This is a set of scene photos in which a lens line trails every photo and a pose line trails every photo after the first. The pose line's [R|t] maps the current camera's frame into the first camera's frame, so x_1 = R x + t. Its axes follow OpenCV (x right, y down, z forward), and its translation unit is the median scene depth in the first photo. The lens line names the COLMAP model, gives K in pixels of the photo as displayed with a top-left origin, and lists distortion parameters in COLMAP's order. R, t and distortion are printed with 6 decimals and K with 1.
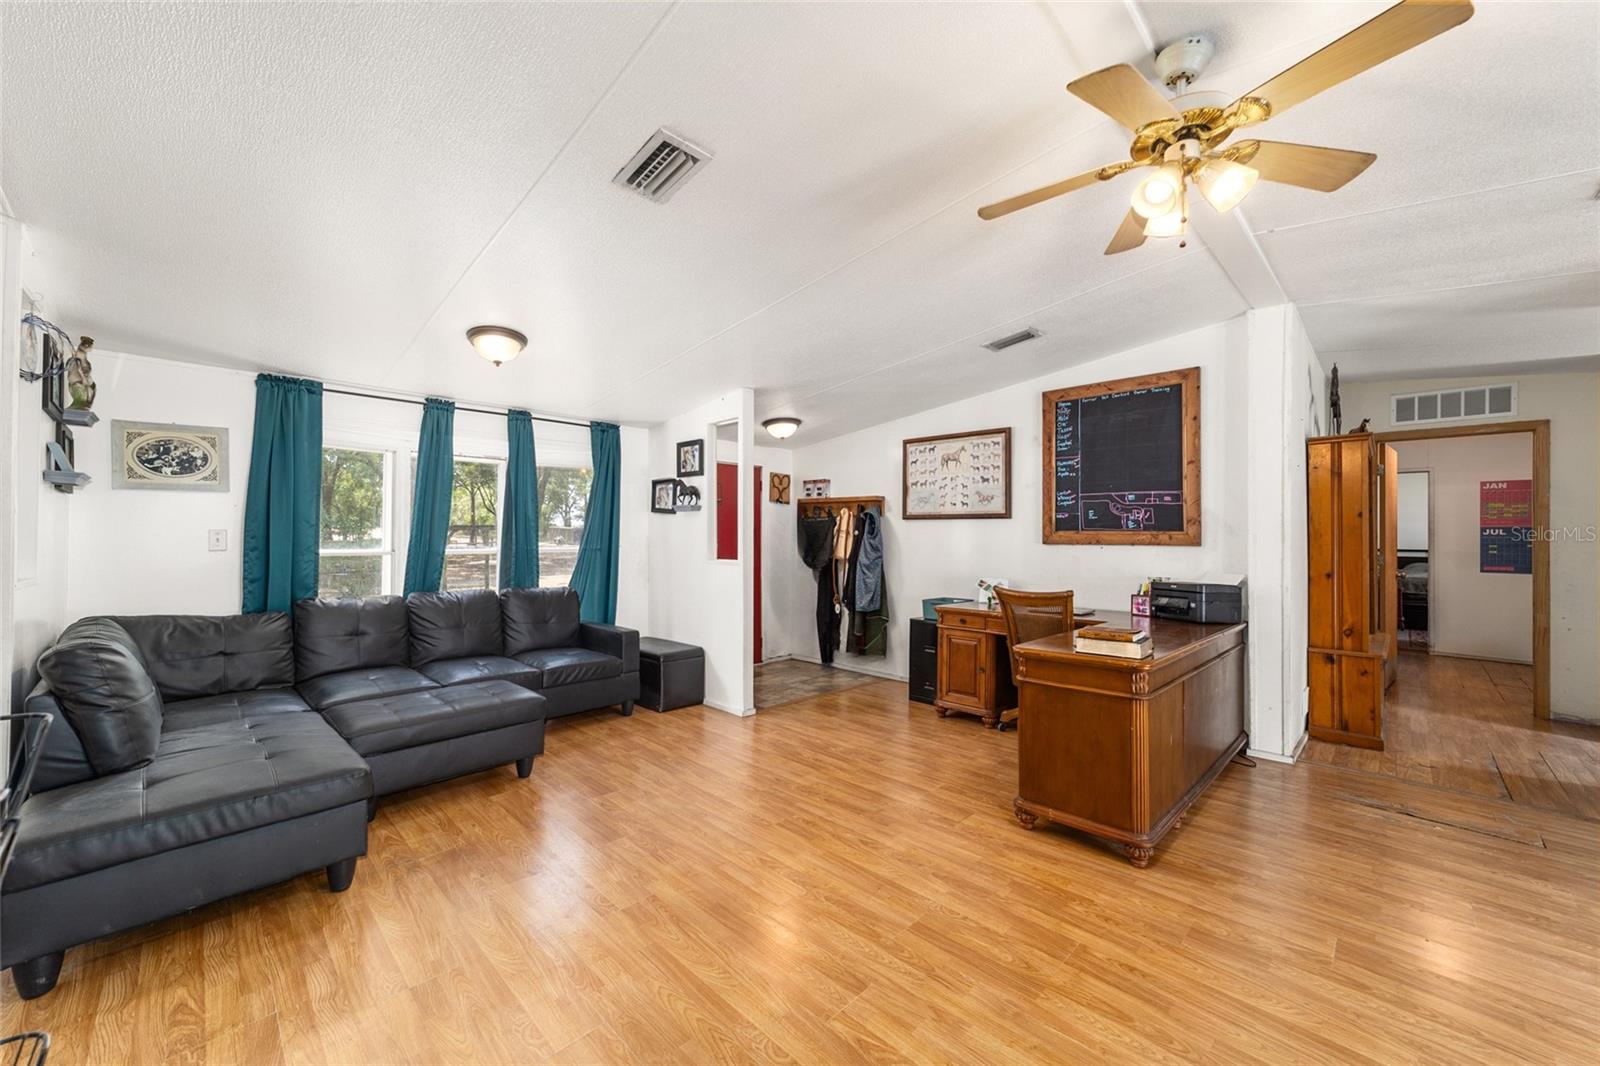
lens RADIAL K [[611.8, 0, 799.2], [0, 611.8, 531.0], [0, 0, 1]] dist [-0.019765, 0.009747]
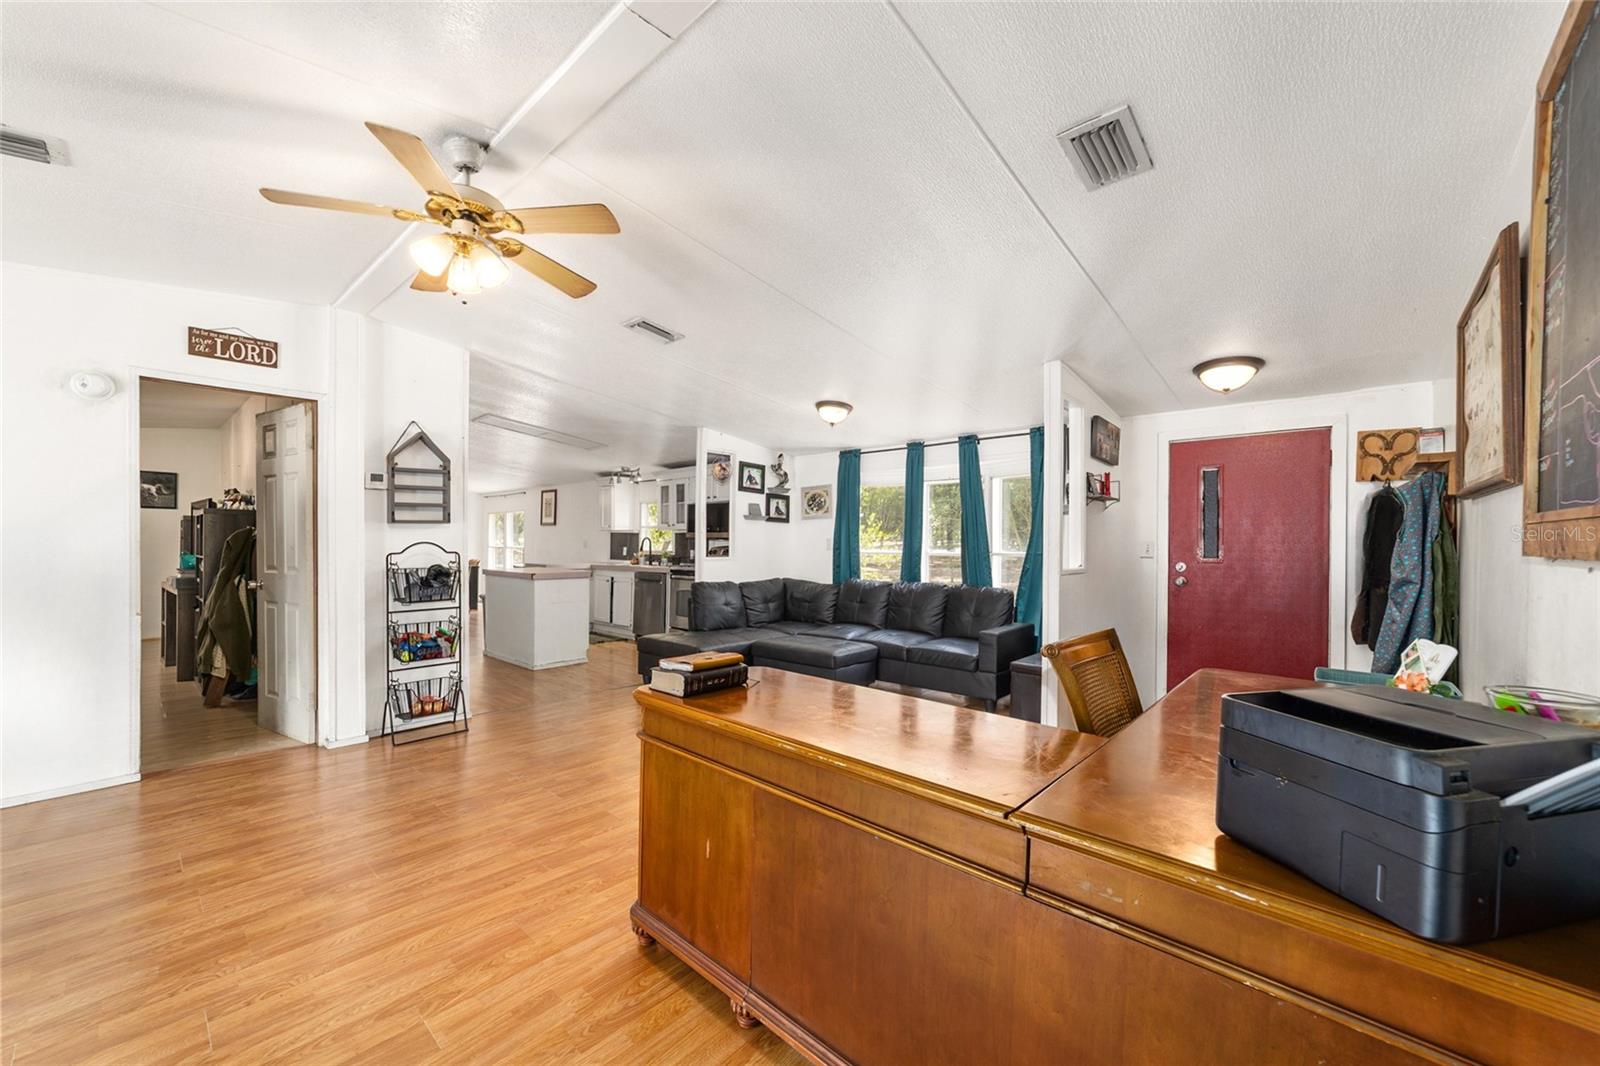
lens RADIAL K [[627.1, 0, 802.8], [0, 627.1, 546.5], [0, 0, 1]] dist [-0.001648, -0.000047]
pose [[0.045353, 0.001991, -0.998969, 0.791141], [0.005617, 0.999982, 0.002248, 0.013890], [0.998955, -0.005713, 0.045341, 0.662176]]
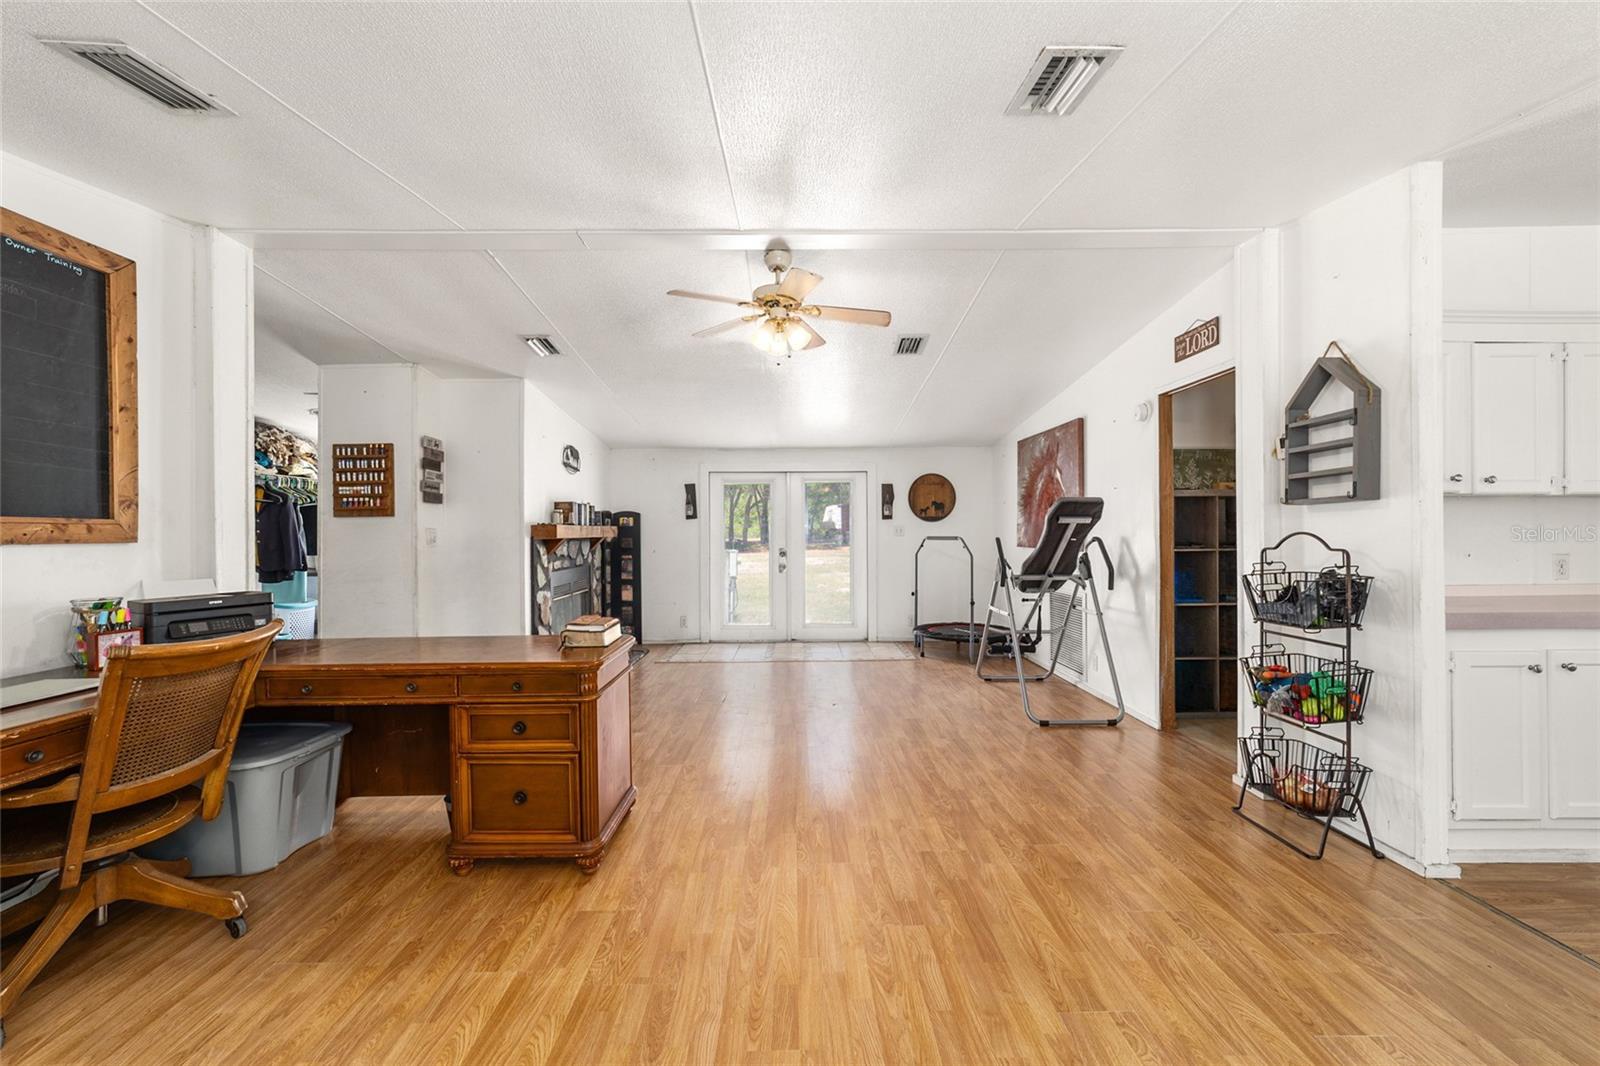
lens RADIAL K [[615.1, 0, 802.2], [0, 615.1, 532.3], [0, 0, 1]] dist [-0.002730, 0.000135]
pose [[-0.717440, -0.002650, 0.696615, -0.275019], [-0.006371, 0.999976, -0.002758, 0.010558], [-0.696591, -0.006417, -0.717440, 0.905057]]
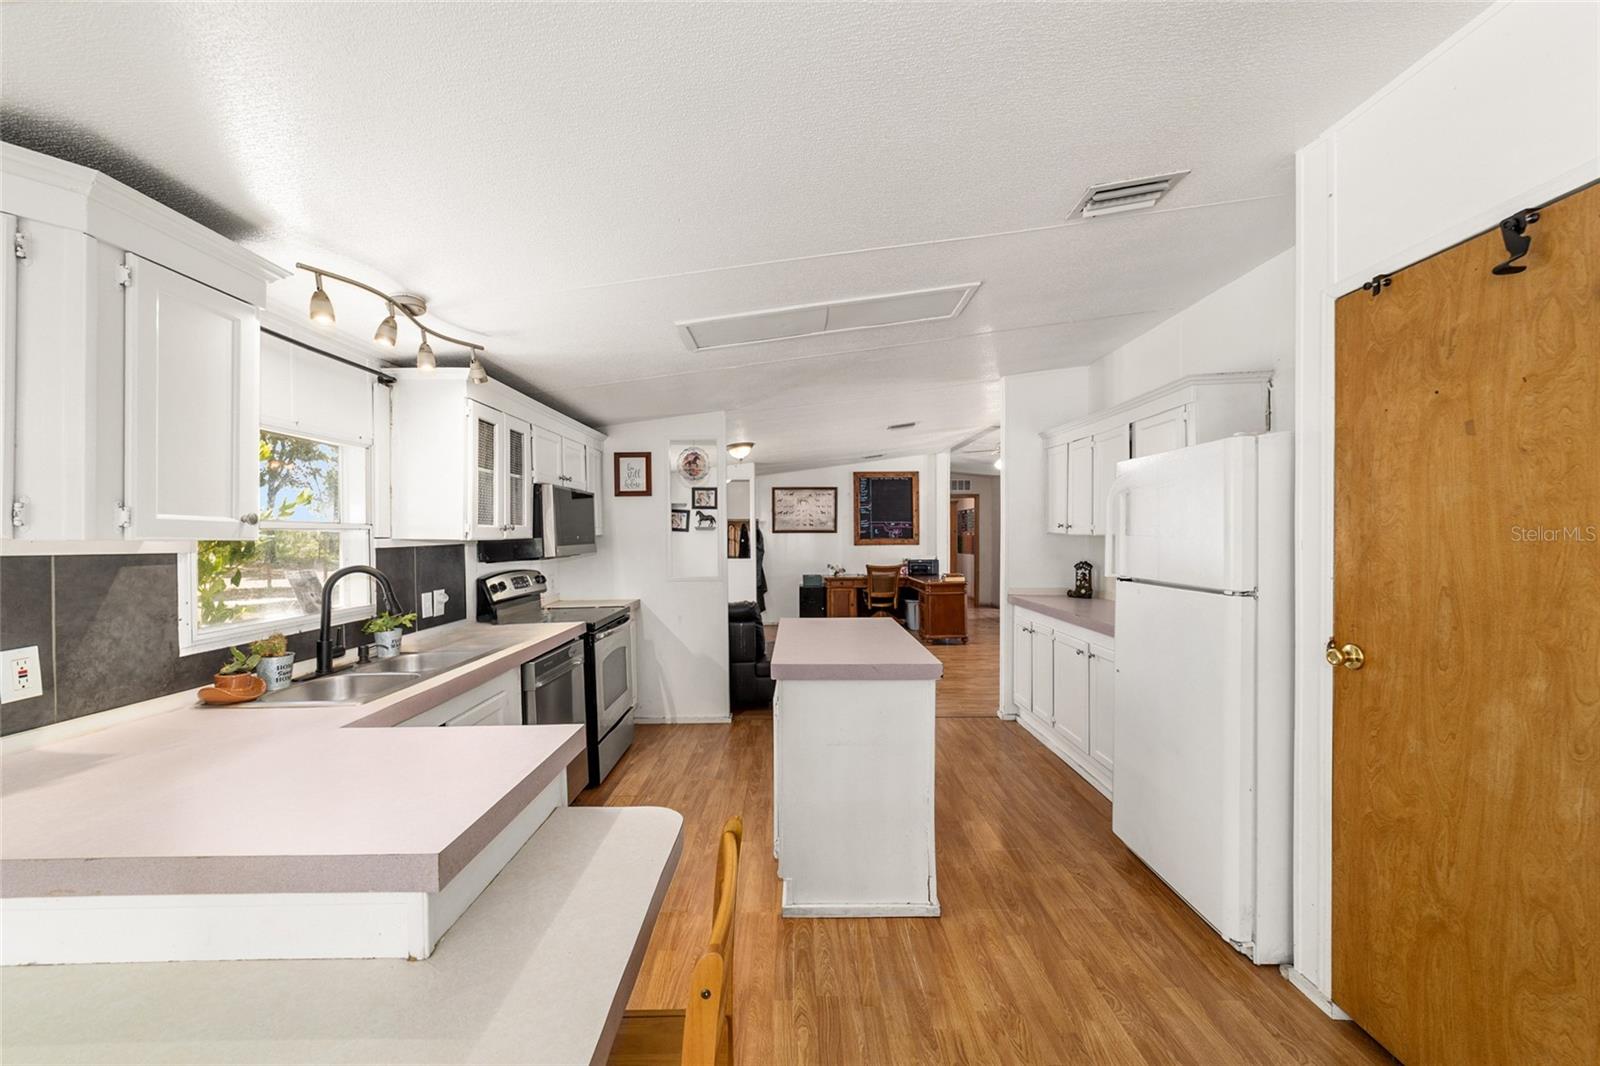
lens RADIAL K [[622.1, 0, 791.3], [0, 622.1, 539.9], [0, 0, 1]] dist [-0.018565, 0.009176]
pose [[0.714085, -0.018084, 0.699826, -1.367122], [0.003923, 0.999754, 0.021832, -0.048733], [-0.700048, -0.012844, 0.713980, -0.403652]]
